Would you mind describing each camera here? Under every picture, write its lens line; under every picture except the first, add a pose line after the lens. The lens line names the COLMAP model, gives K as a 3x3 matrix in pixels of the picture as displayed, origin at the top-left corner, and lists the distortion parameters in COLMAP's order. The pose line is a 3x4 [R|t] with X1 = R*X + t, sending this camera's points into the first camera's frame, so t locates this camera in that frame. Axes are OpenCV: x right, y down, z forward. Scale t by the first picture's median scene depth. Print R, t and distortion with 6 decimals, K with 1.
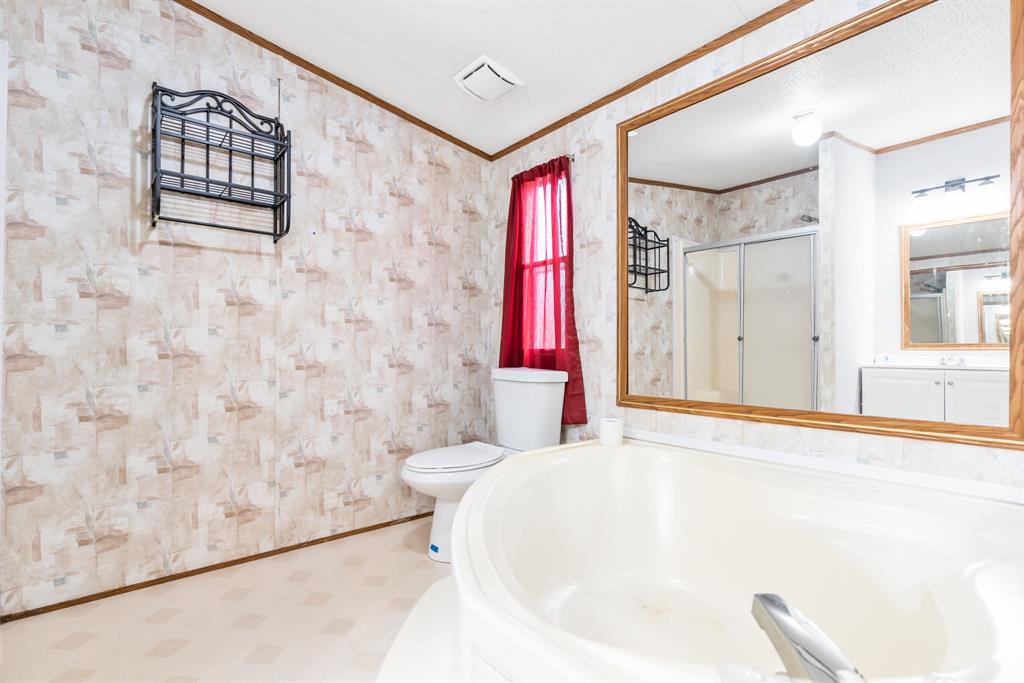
lens RADIAL K [[465.6, 0, 512.0], [0, 465.6, 341.5], [0, 0, 1]] dist [-0.001594, 0.001050]
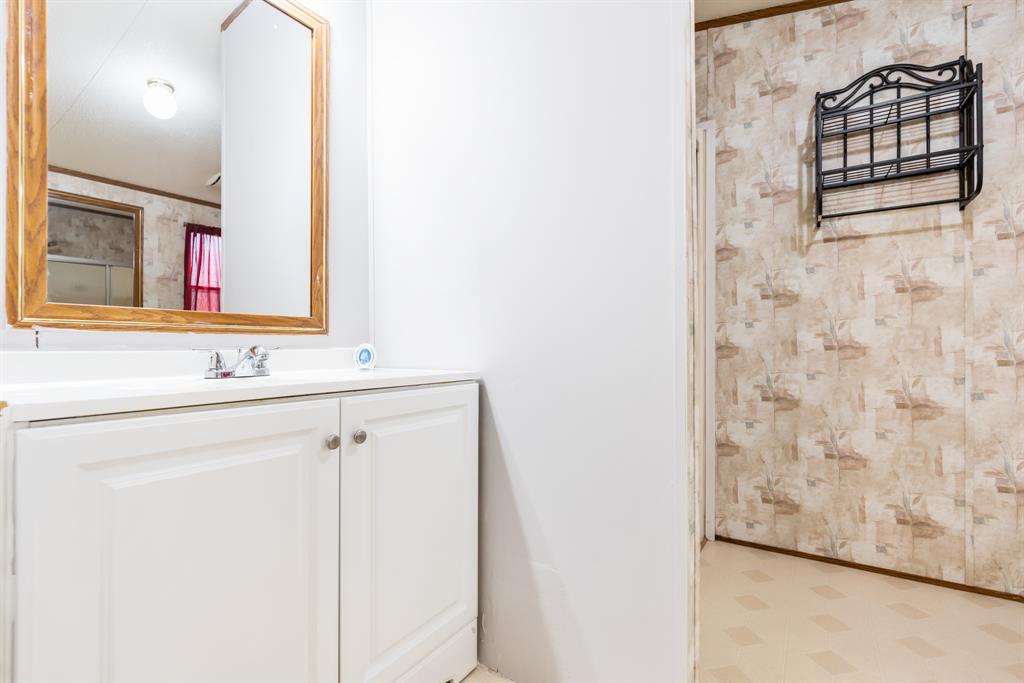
lens RADIAL K [[465.6, 0, 512.0], [0, 465.6, 341.5], [0, 0, 1]] dist [-0.001594, 0.001050]
pose [[0.323683, -0.007287, -0.946138, 0.003361], [0.008975, 0.999949, -0.004631, -0.400967], [0.946123, -0.006993, 0.323731, -0.000615]]
